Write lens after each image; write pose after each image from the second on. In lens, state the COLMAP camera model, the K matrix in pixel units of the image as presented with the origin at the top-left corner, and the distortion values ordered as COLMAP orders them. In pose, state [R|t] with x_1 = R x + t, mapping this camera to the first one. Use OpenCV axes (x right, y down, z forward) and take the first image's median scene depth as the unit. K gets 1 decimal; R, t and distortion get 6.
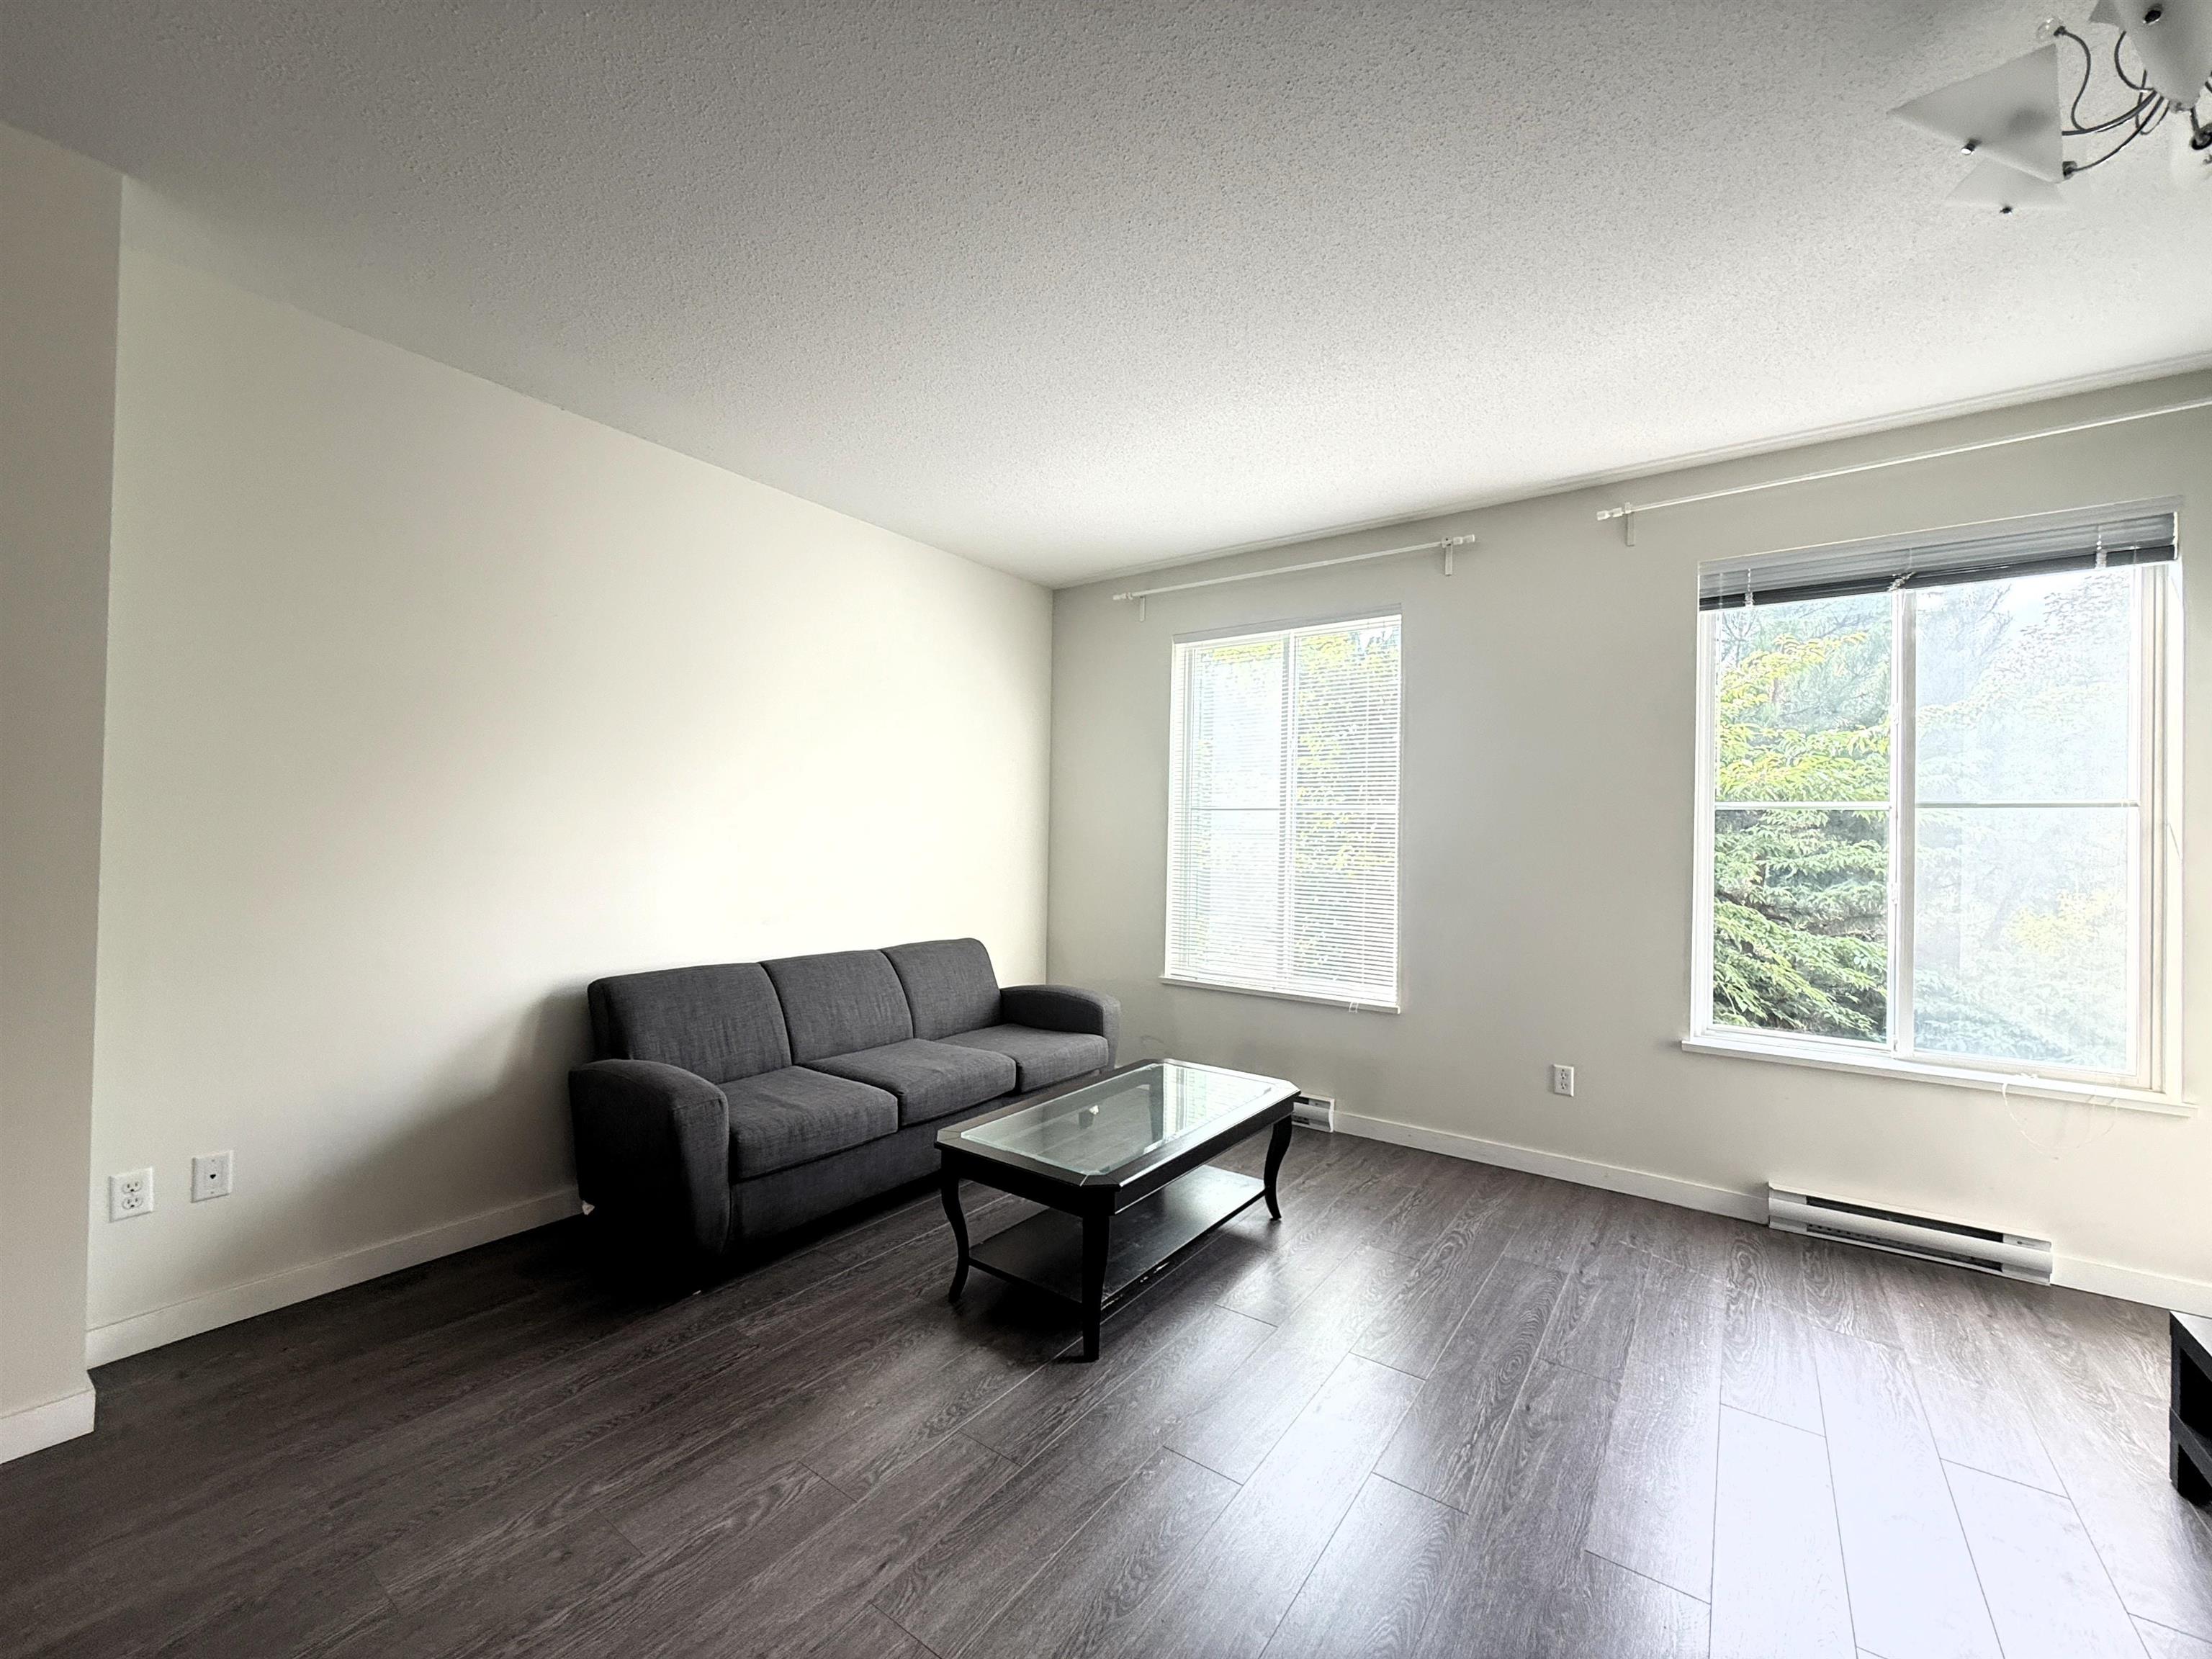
lens RADIAL K [[875.5, 0, 1106.0], [0, 875.5, 829.5], [0, 0, 1]] dist [0.000285, 0.000201]
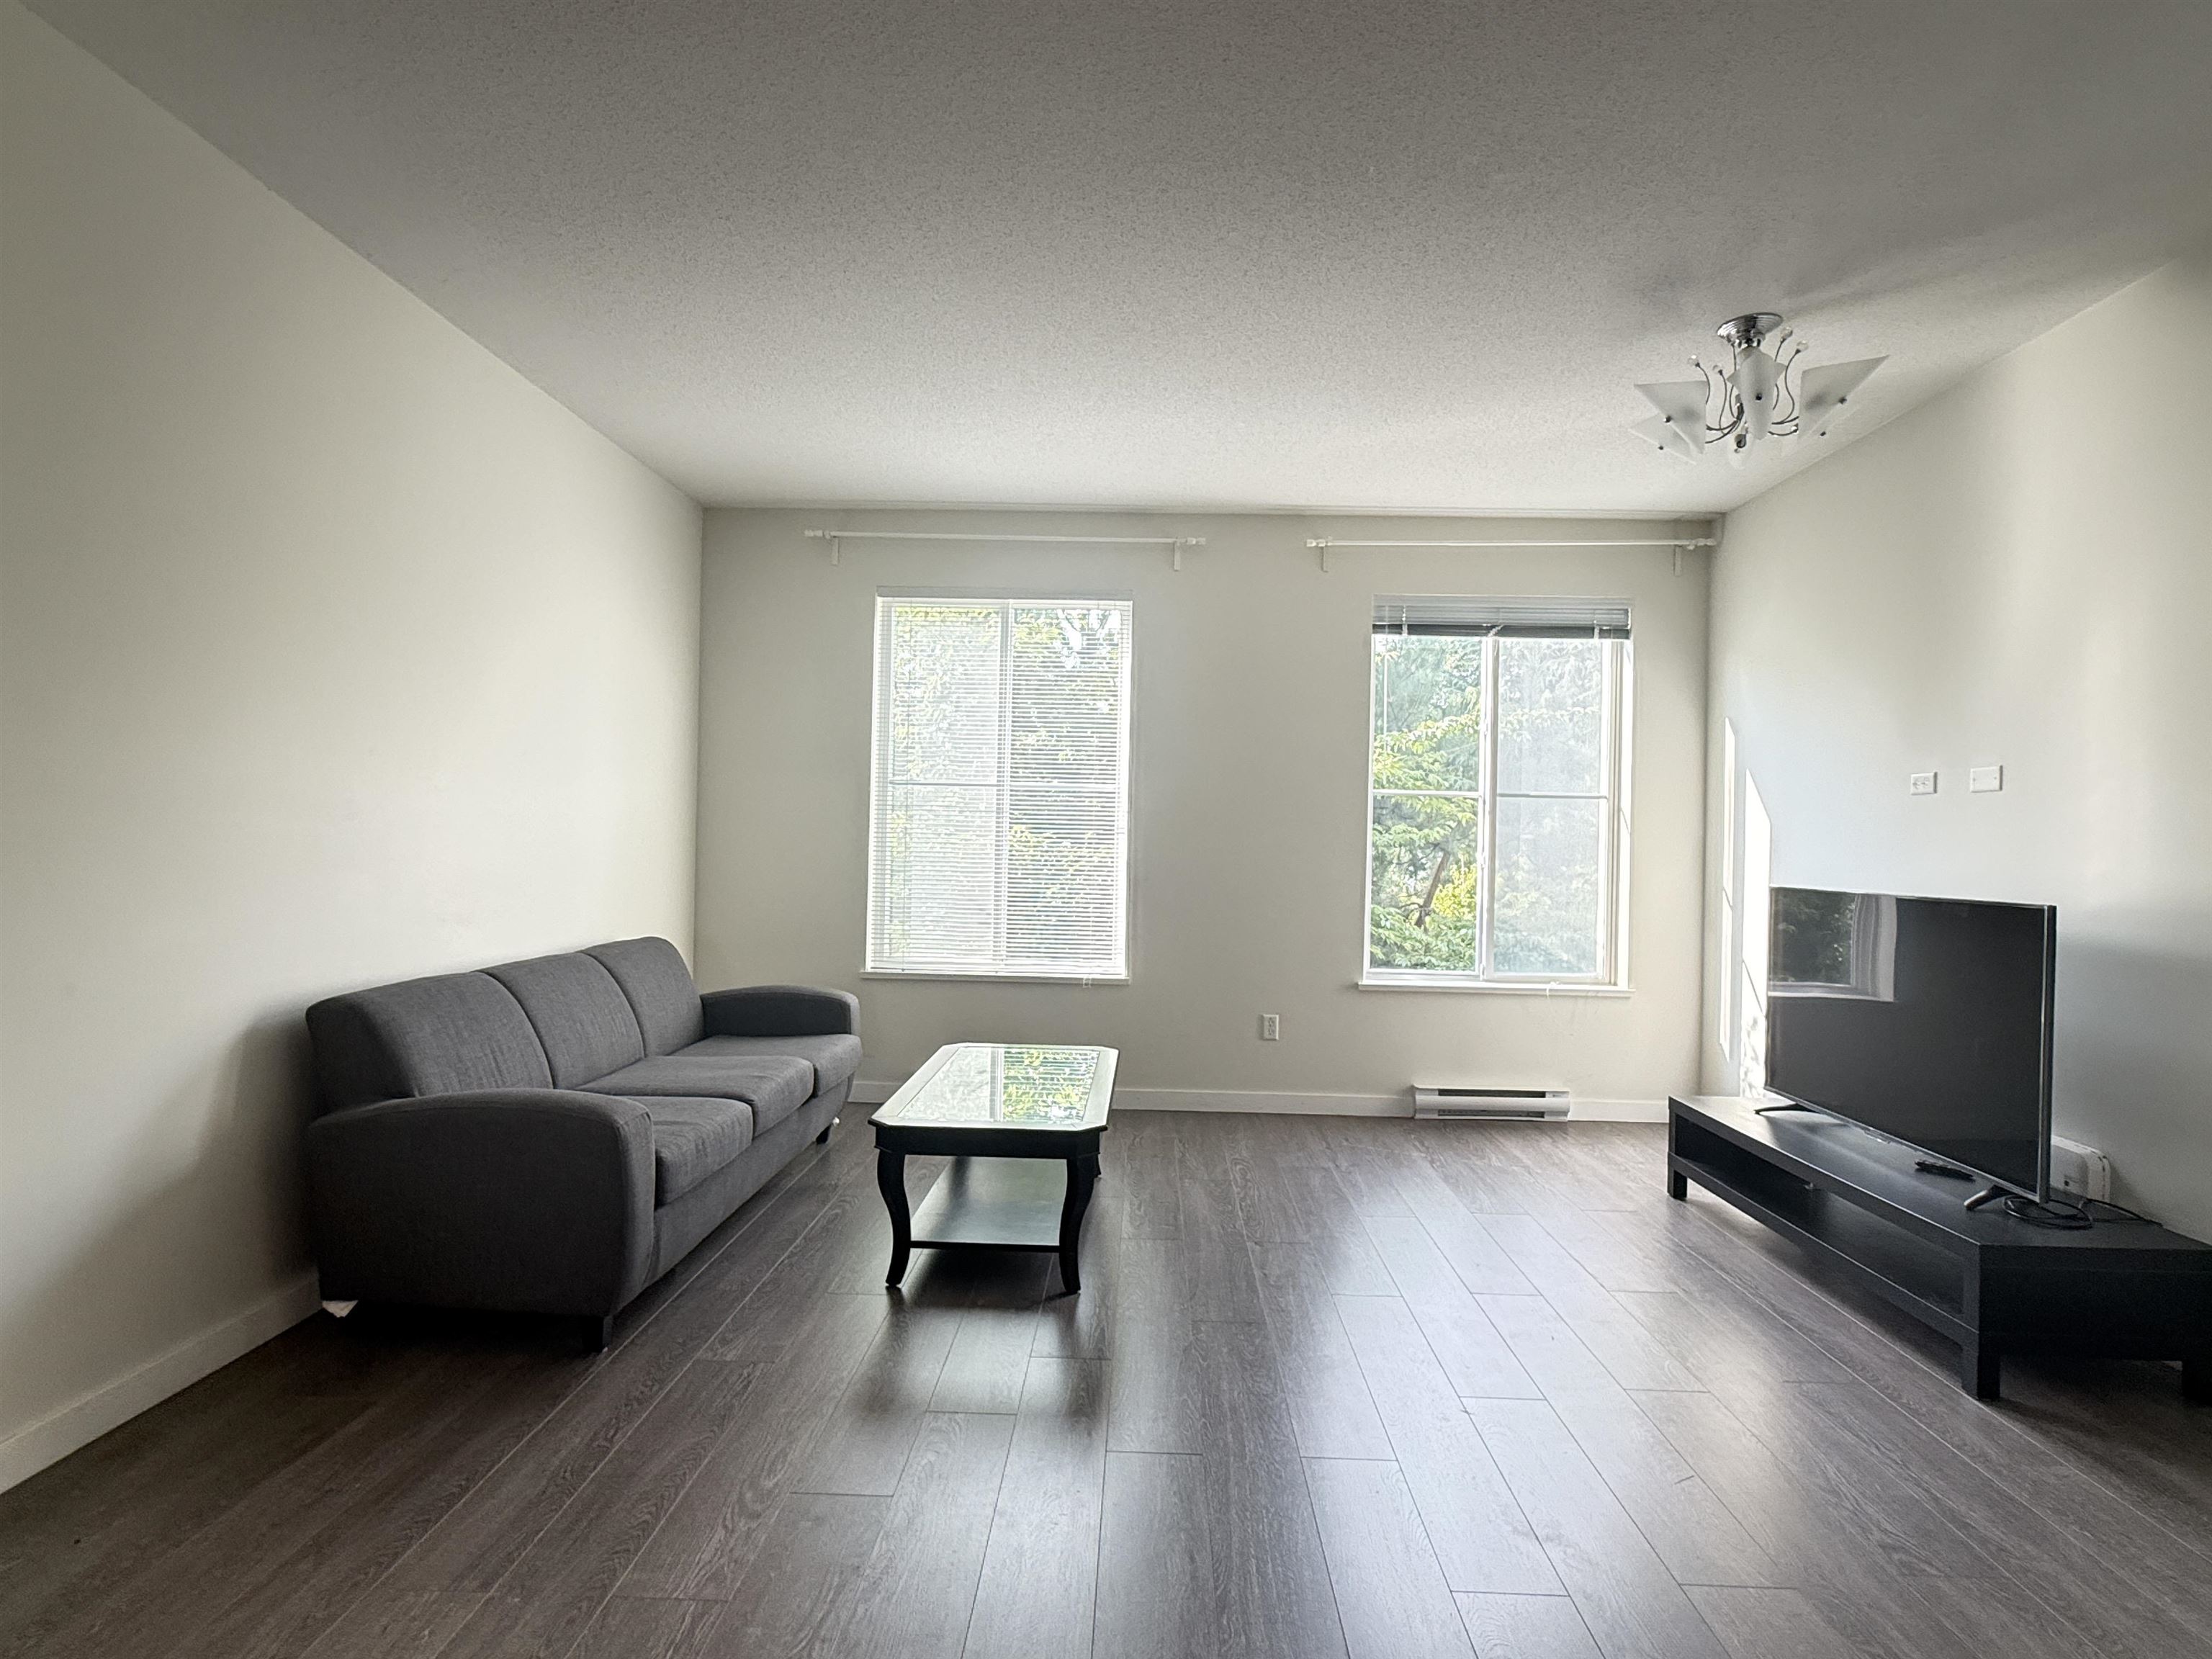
lens RADIAL K [[1116.9, 0, 1106.0], [0, 1116.9, 829.5], [0, 0, 1]] dist [-0.001678, 0.000635]
pose [[0.833137, 0.003436, 0.553057, -0.534978], [-0.012192, 0.999852, 0.012153, 0.012282], [-0.552933, -0.016868, 0.833055, -0.114674]]
